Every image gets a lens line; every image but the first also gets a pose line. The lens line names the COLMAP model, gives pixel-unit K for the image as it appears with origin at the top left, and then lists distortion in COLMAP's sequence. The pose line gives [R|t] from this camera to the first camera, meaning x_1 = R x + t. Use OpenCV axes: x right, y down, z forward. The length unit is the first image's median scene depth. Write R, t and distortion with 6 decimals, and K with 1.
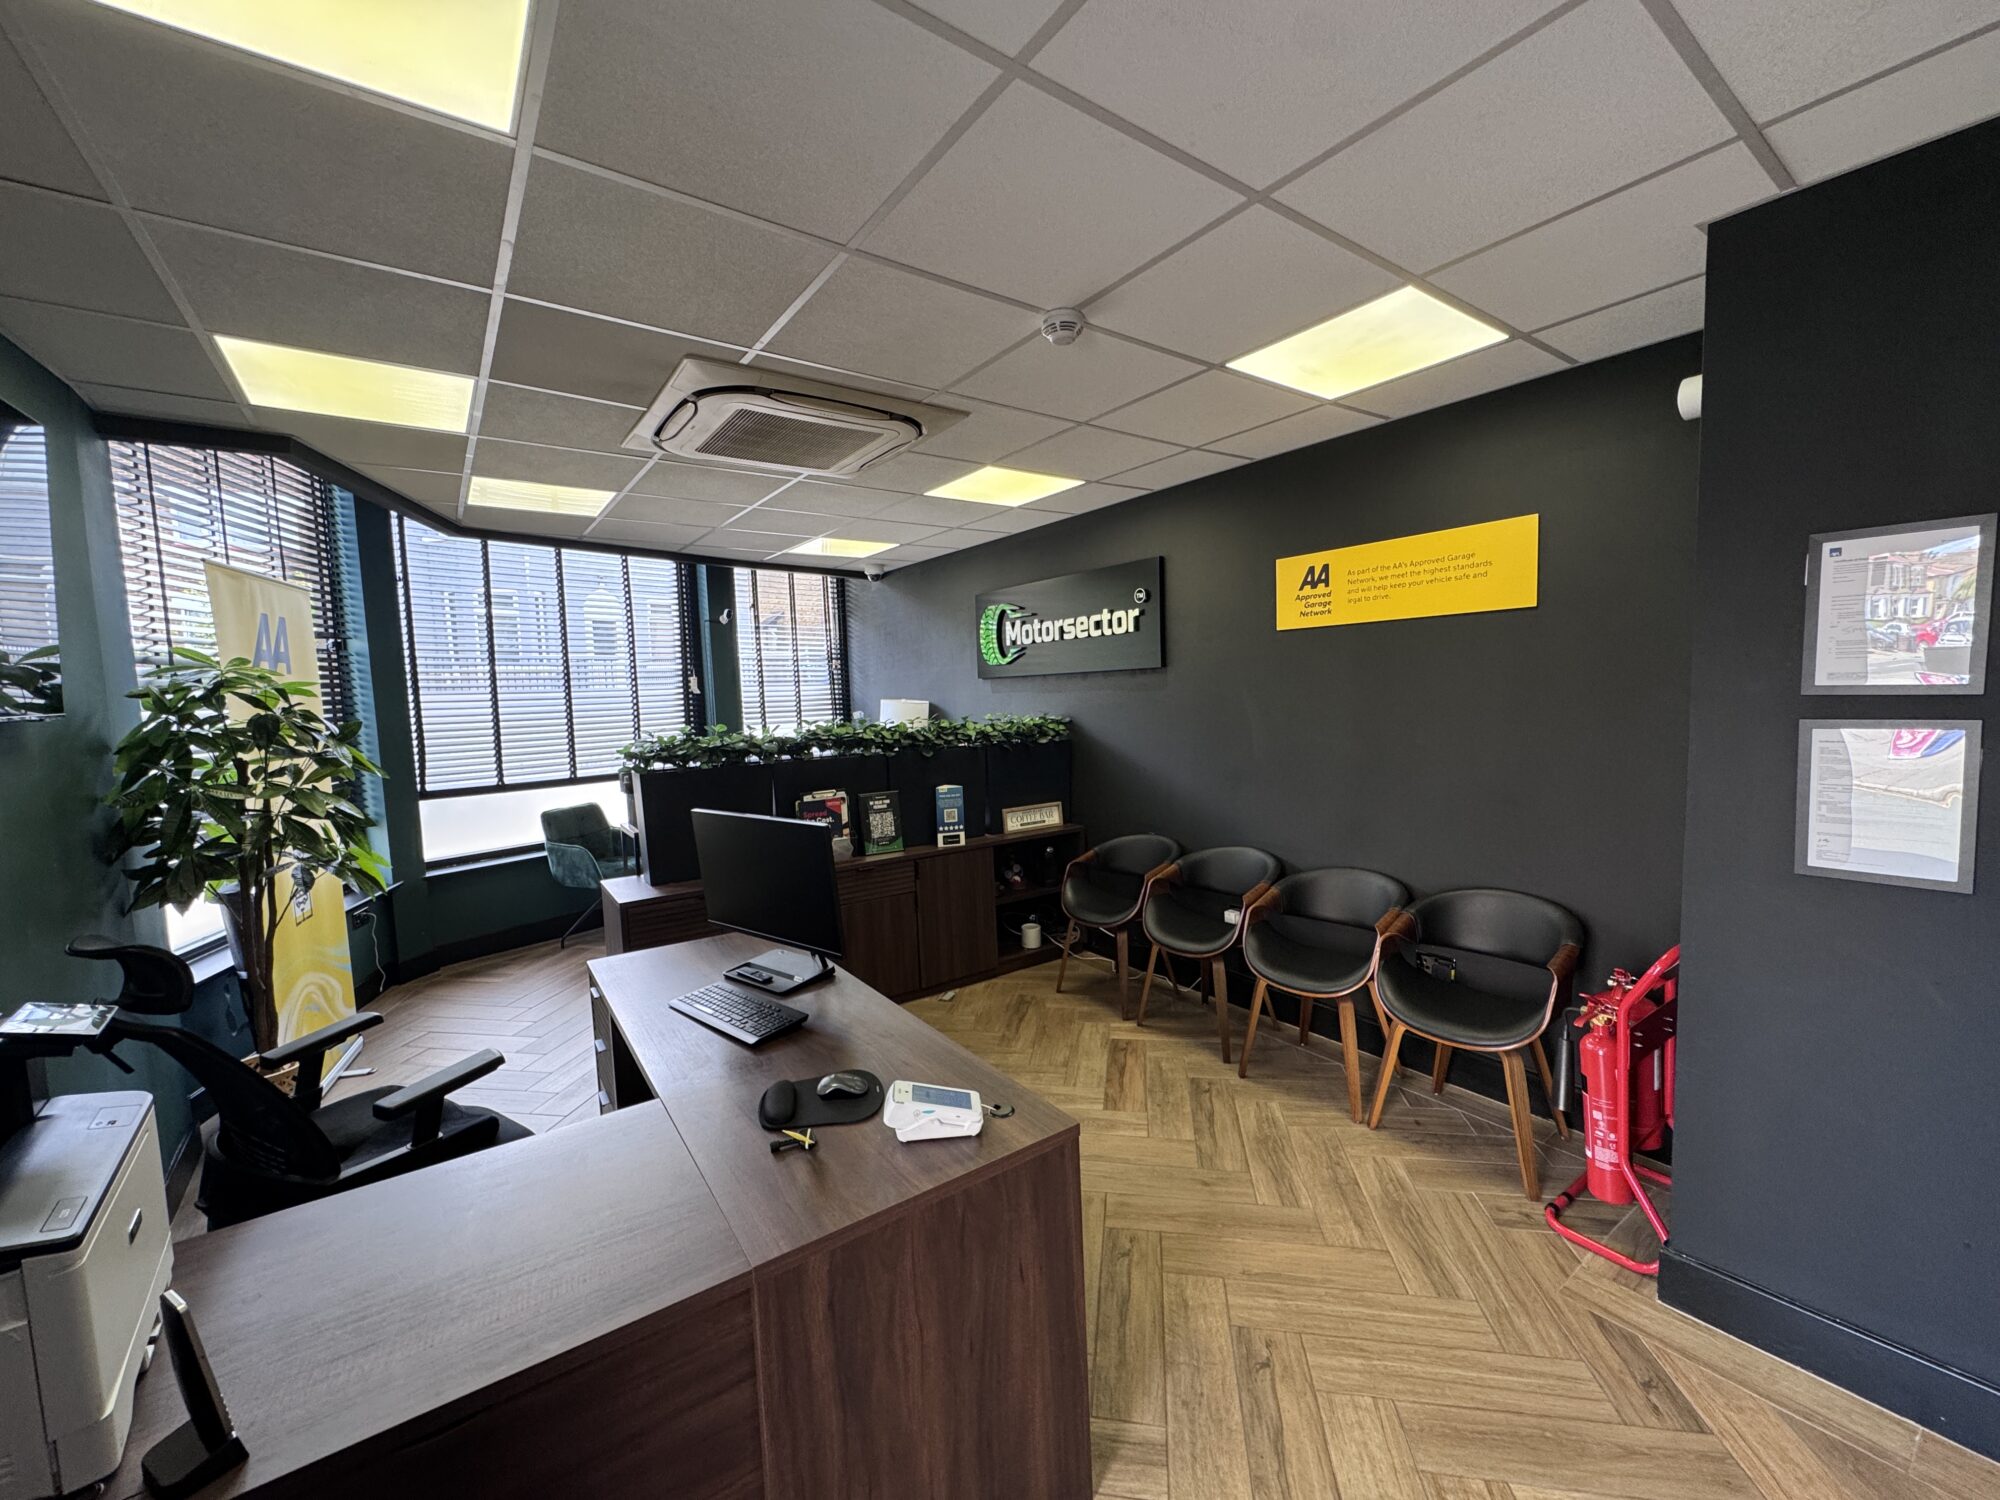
lens RADIAL K [[796.4, 0, 1000.0], [0, 796.4, 750.0], [0, 0, 1]] dist [-0.003215, 0.000034]
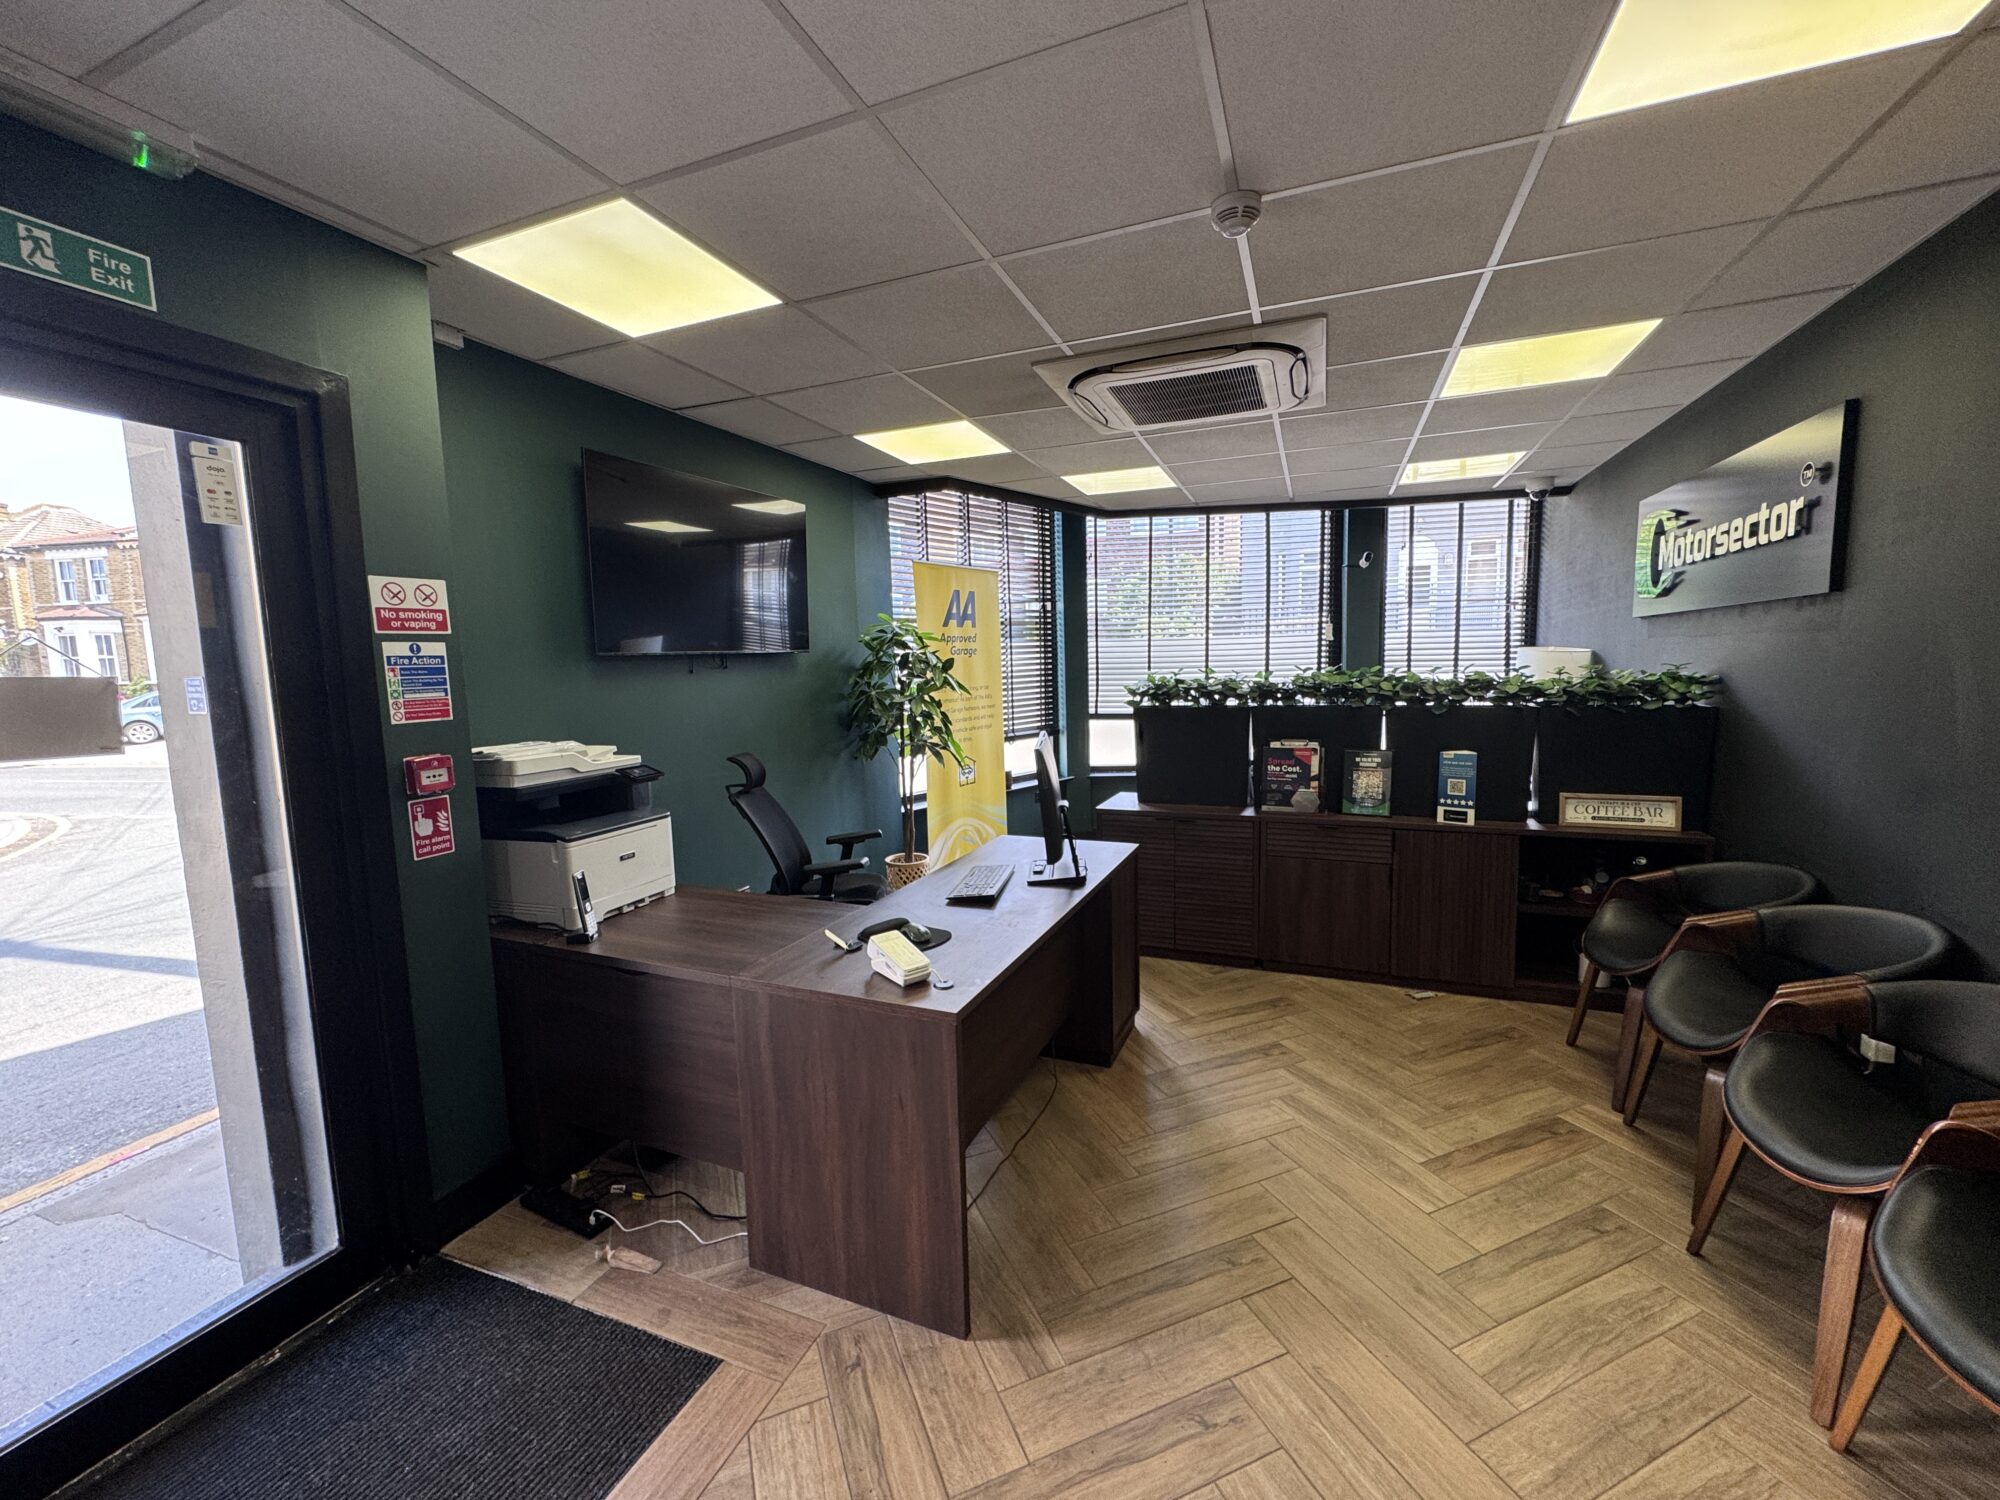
lens RADIAL K [[796.4, 0, 1000.0], [0, 796.4, 750.0], [0, 0, 1]] dist [-0.003215, 0.000034]
pose [[0.533191, 0.111370, -0.838632, 0.374803], [-0.058981, 0.993779, 0.094474, -0.006111], [0.843936, -0.000909, 0.536443, 0.157276]]
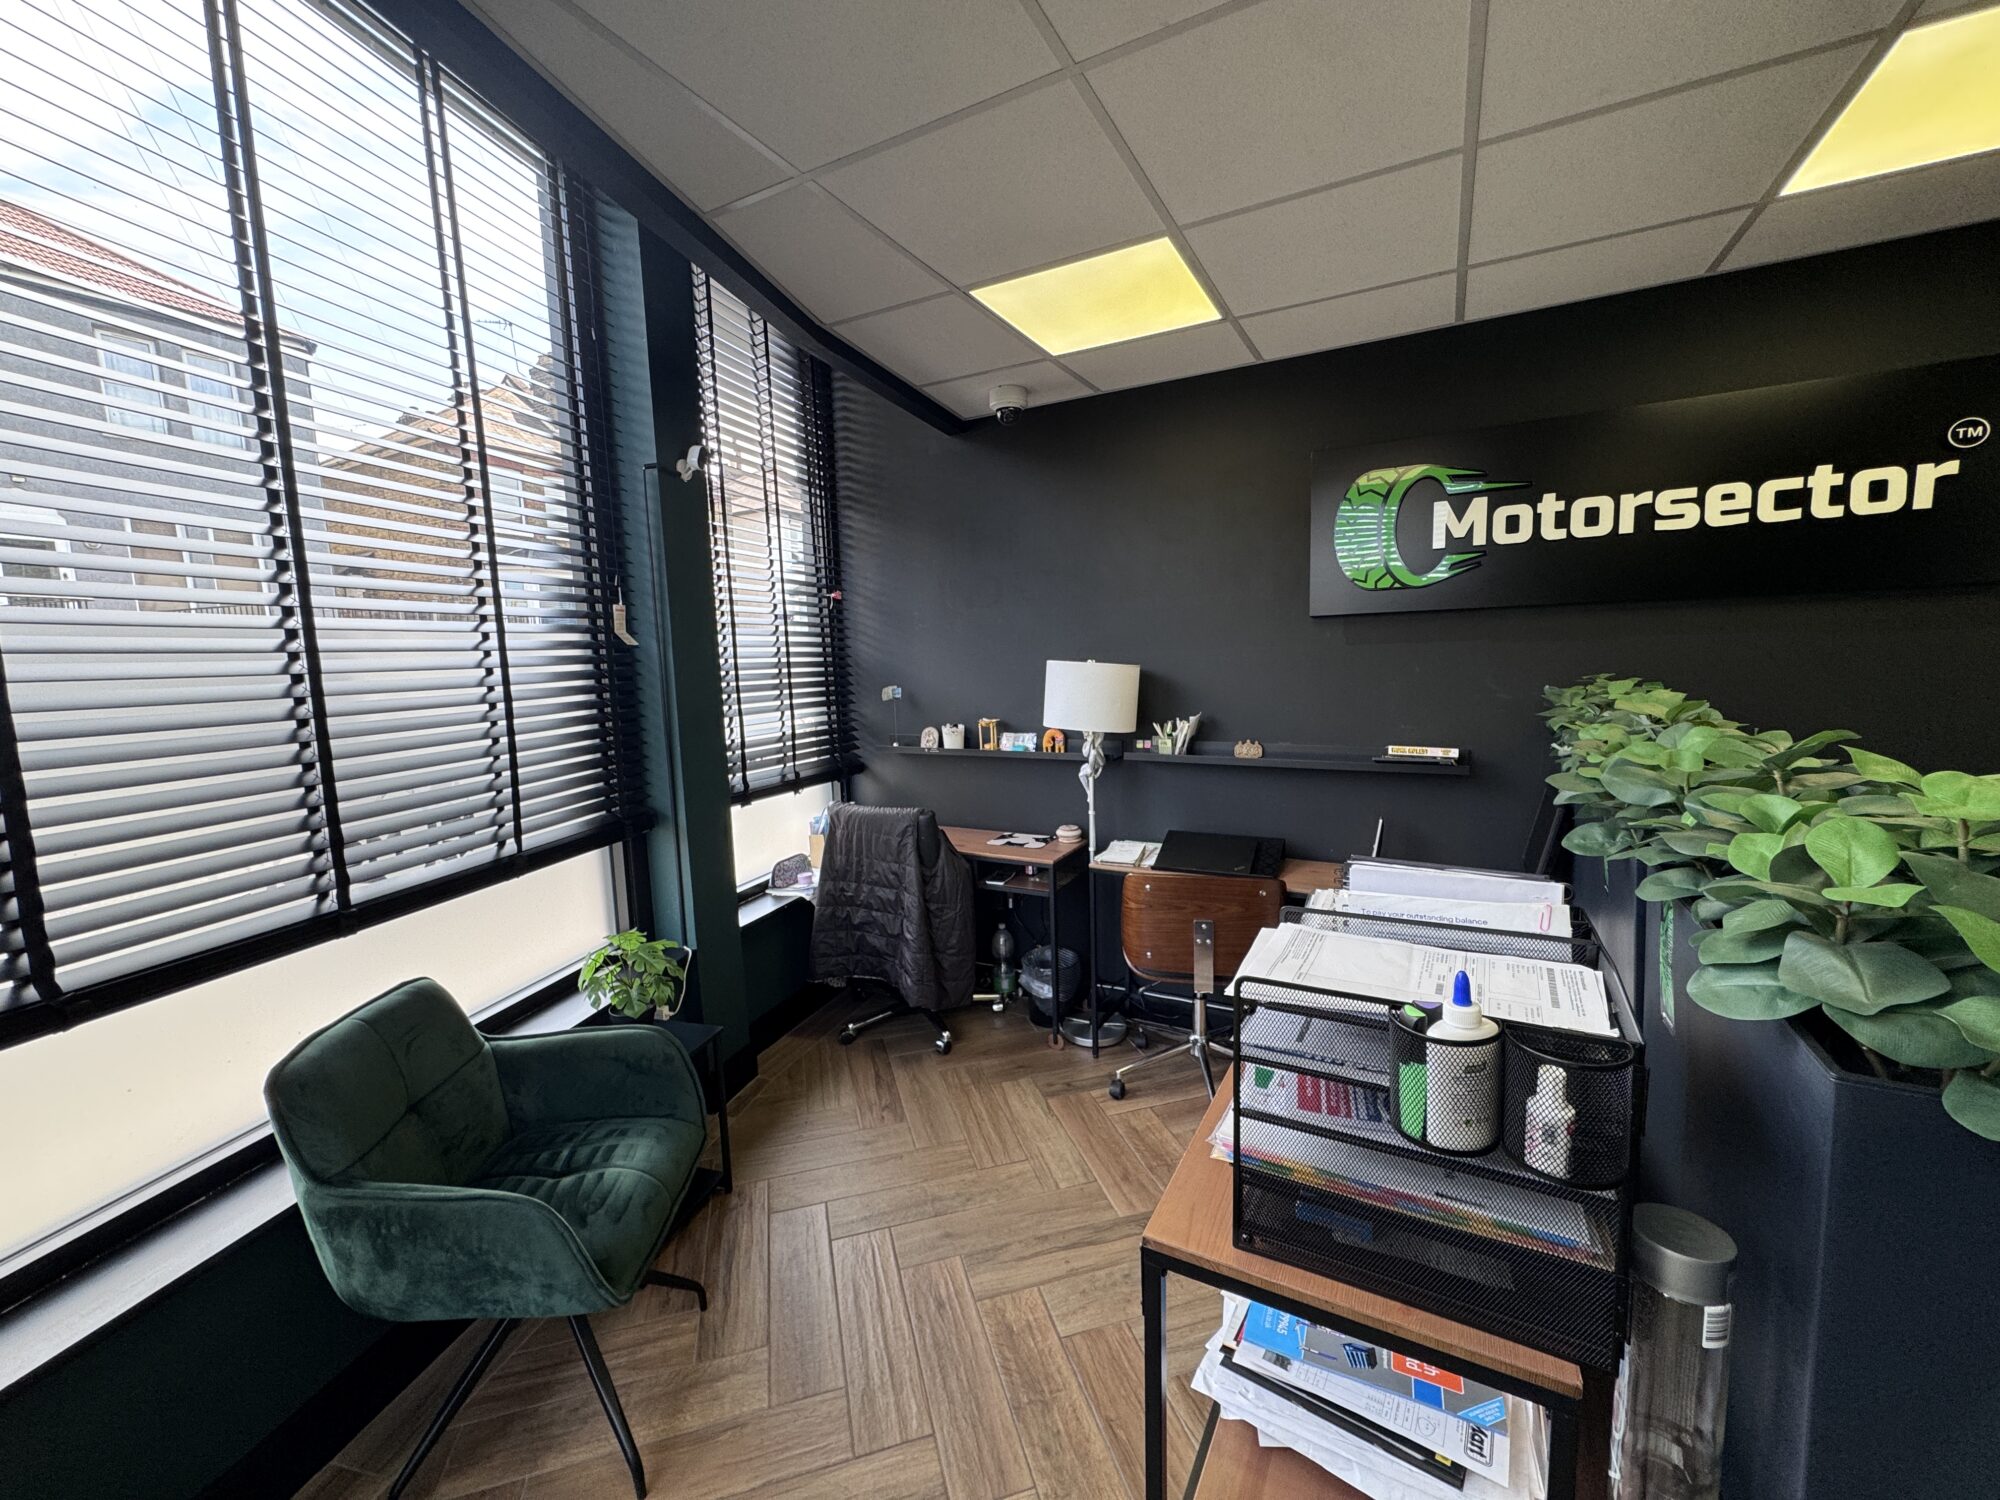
lens RADIAL K [[823.0, 0, 1000.0], [0, 823.0, 750.0], [0, 0, 1]] dist [0.013137, 0.000059]
pose [[0.895668, -0.045285, 0.442413, -0.585708], [0.033268, 0.998837, 0.034888, -0.037575], [-0.443478, -0.016530, 0.896133, 0.794794]]
